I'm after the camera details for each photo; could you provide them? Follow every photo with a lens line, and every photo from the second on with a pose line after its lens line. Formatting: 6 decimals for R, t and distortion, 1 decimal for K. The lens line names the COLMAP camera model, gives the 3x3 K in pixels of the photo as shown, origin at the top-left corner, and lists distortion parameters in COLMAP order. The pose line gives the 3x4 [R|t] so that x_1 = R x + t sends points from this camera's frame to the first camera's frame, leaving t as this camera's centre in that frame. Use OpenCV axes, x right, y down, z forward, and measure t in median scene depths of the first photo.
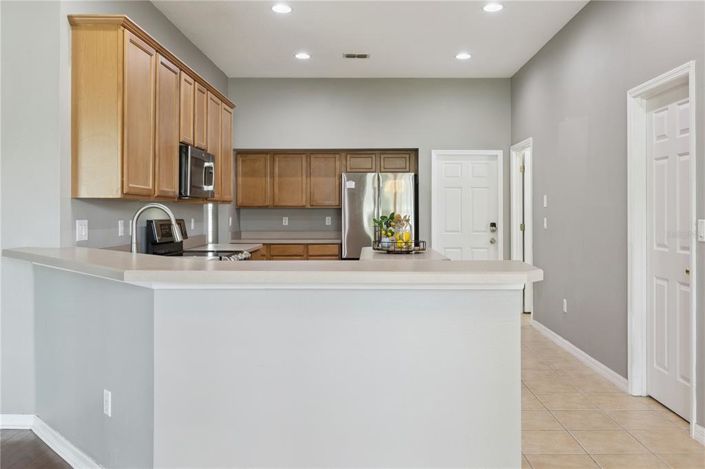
lens RADIAL K [[581.9, 0, 380.9], [0, 581.9, 212.9], [0, 0, 1]] dist [-0.009199, -0.000873]
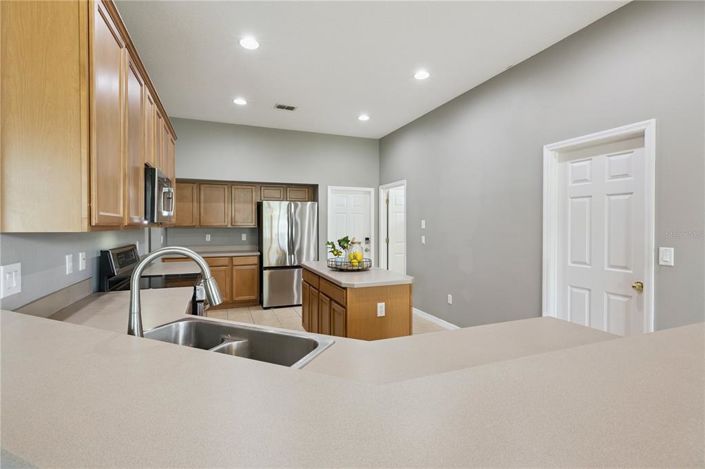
lens RADIAL K [[326.2, 0, 349.1], [0, 326.2, 228.3], [0, 0, 1]] dist [0.006389, 0.000238]
pose [[0.935649, -0.004249, 0.352905, -0.142052], [-0.000258, 0.999919, 0.012721, -0.017030], [-0.352931, -0.011994, 0.935573, 0.254903]]
